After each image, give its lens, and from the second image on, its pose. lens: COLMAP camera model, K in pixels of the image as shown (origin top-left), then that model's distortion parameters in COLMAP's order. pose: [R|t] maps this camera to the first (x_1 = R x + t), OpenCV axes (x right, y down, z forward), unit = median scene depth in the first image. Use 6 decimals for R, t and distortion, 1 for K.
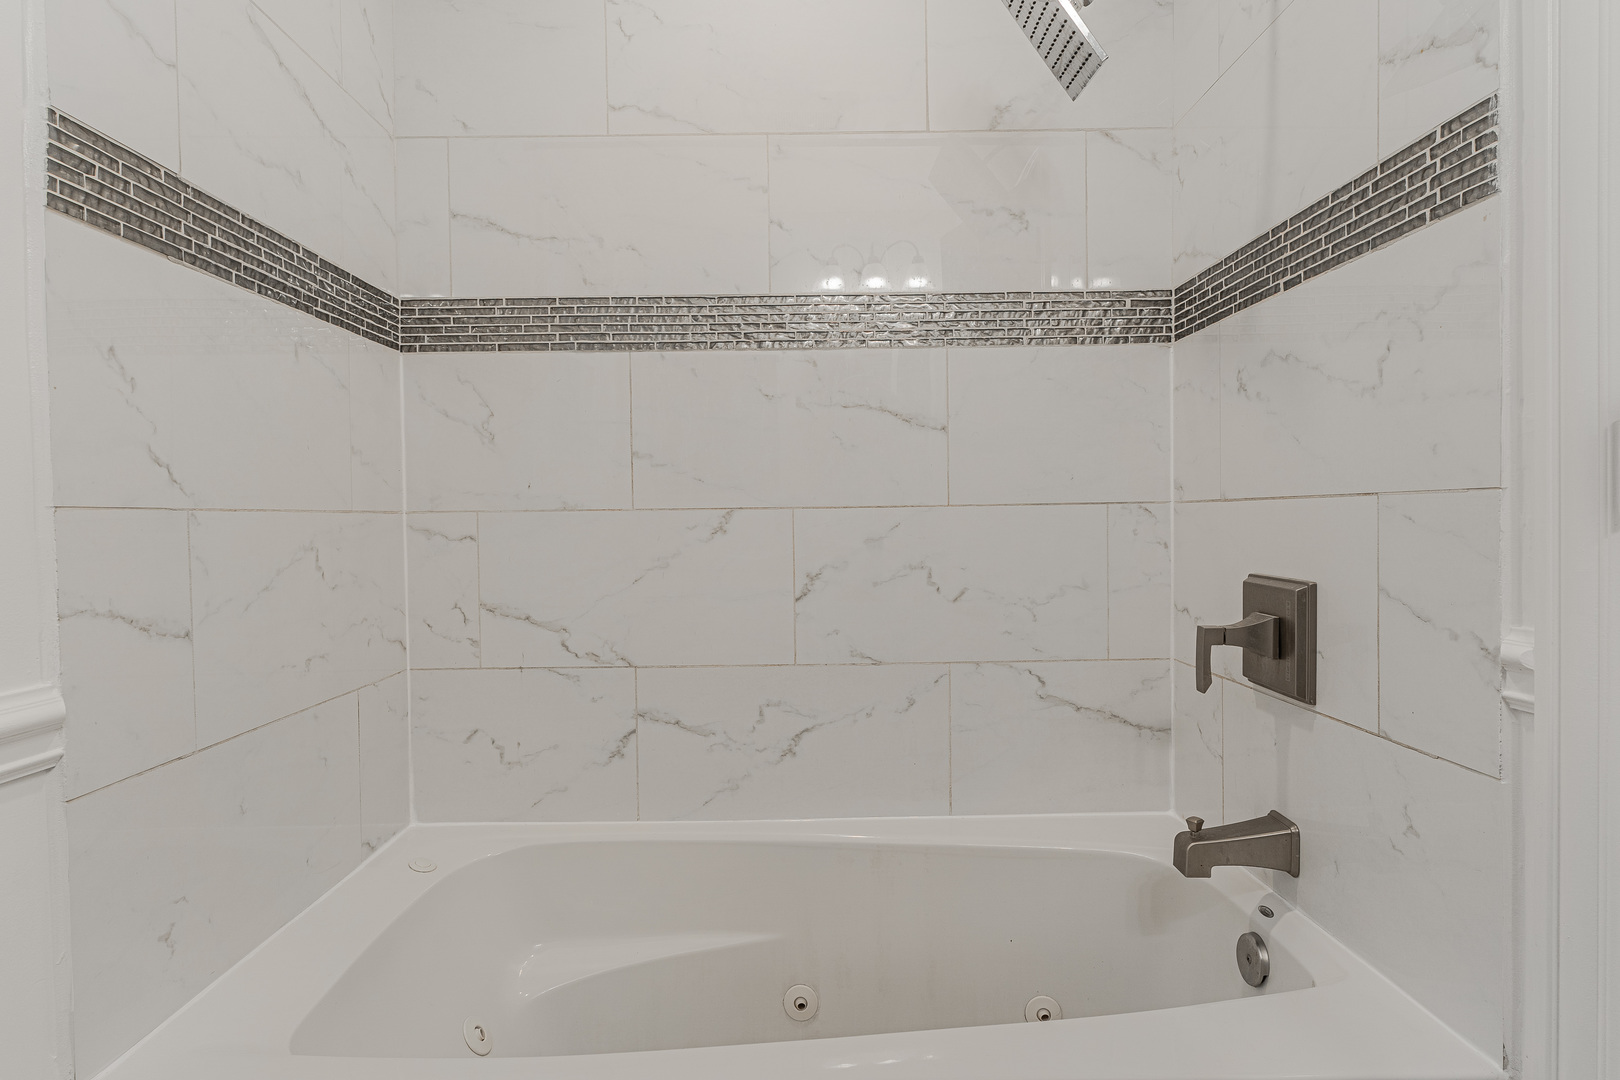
lens RADIAL K [[889.0, 0, 810.4], [0, 889.0, 539.1], [0, 0, 1]] dist [-0.000463, -0.000436]
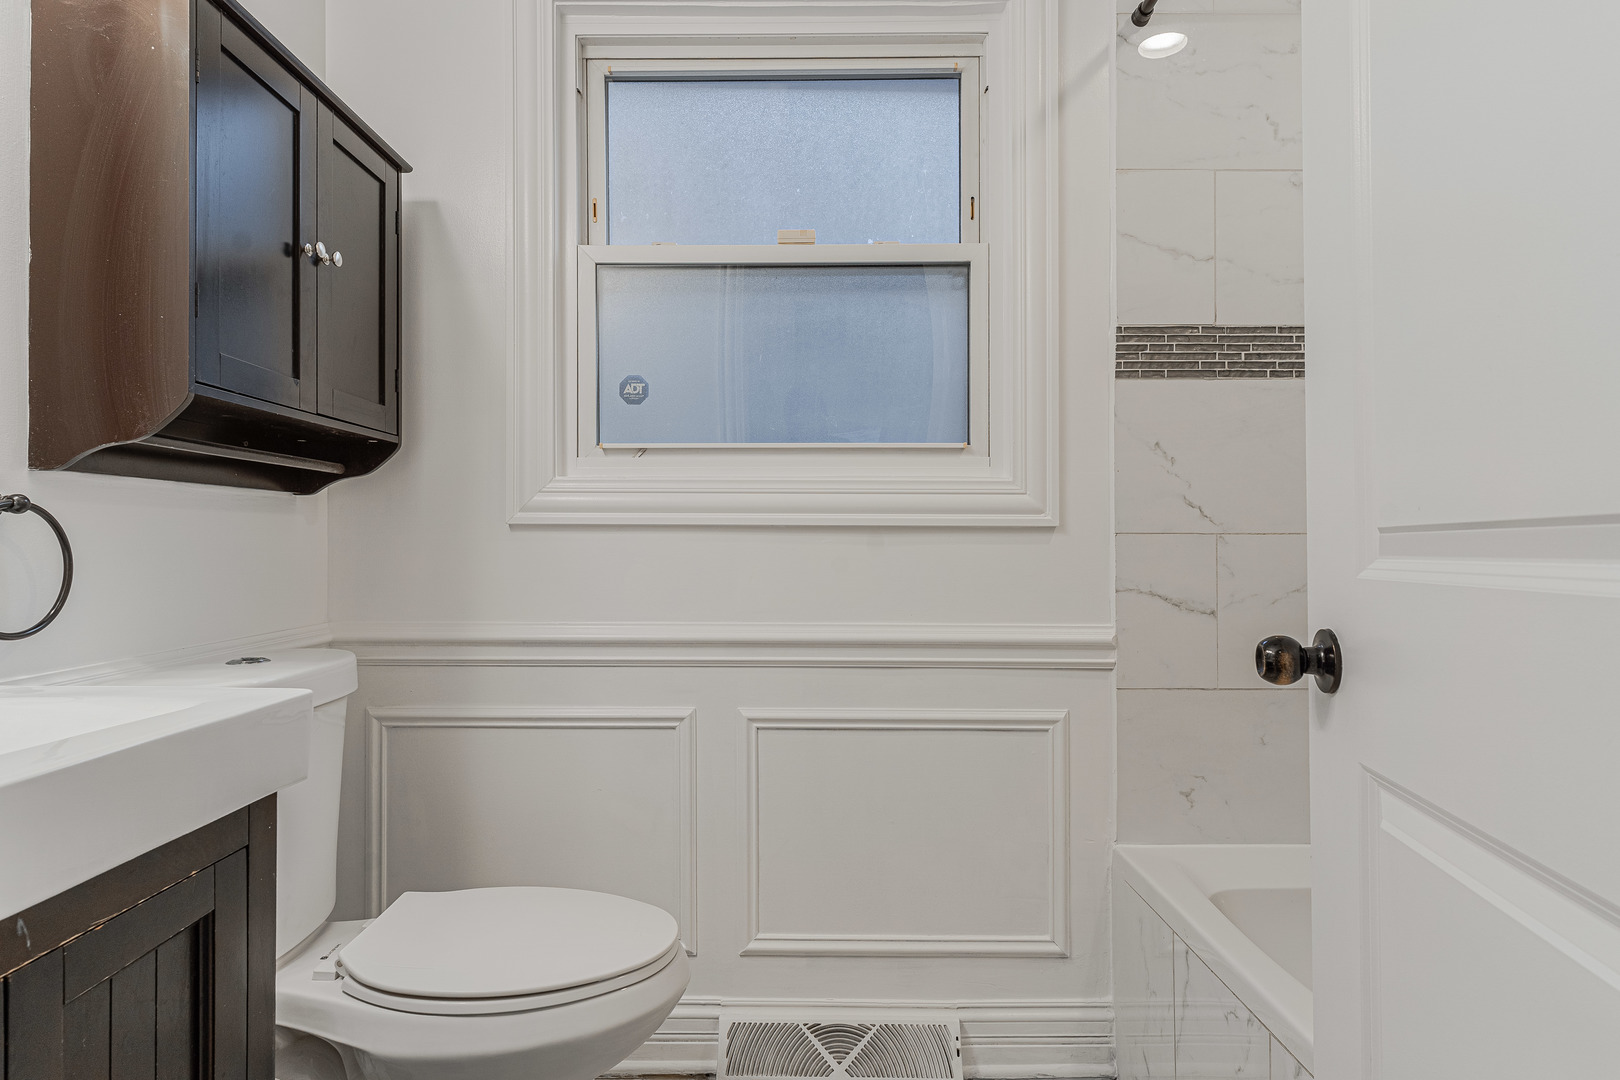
lens RADIAL K [[889.0, 0, 808.4], [0, 889.0, 539.6], [0, 0, 1]] dist [-0.000463, -0.000436]
pose [[-0.026971, 0.001663, -0.999635, 0.943996], [-0.025656, 0.999668, 0.002355, -0.008525], [0.999307, 0.025710, -0.026920, 0.336928]]
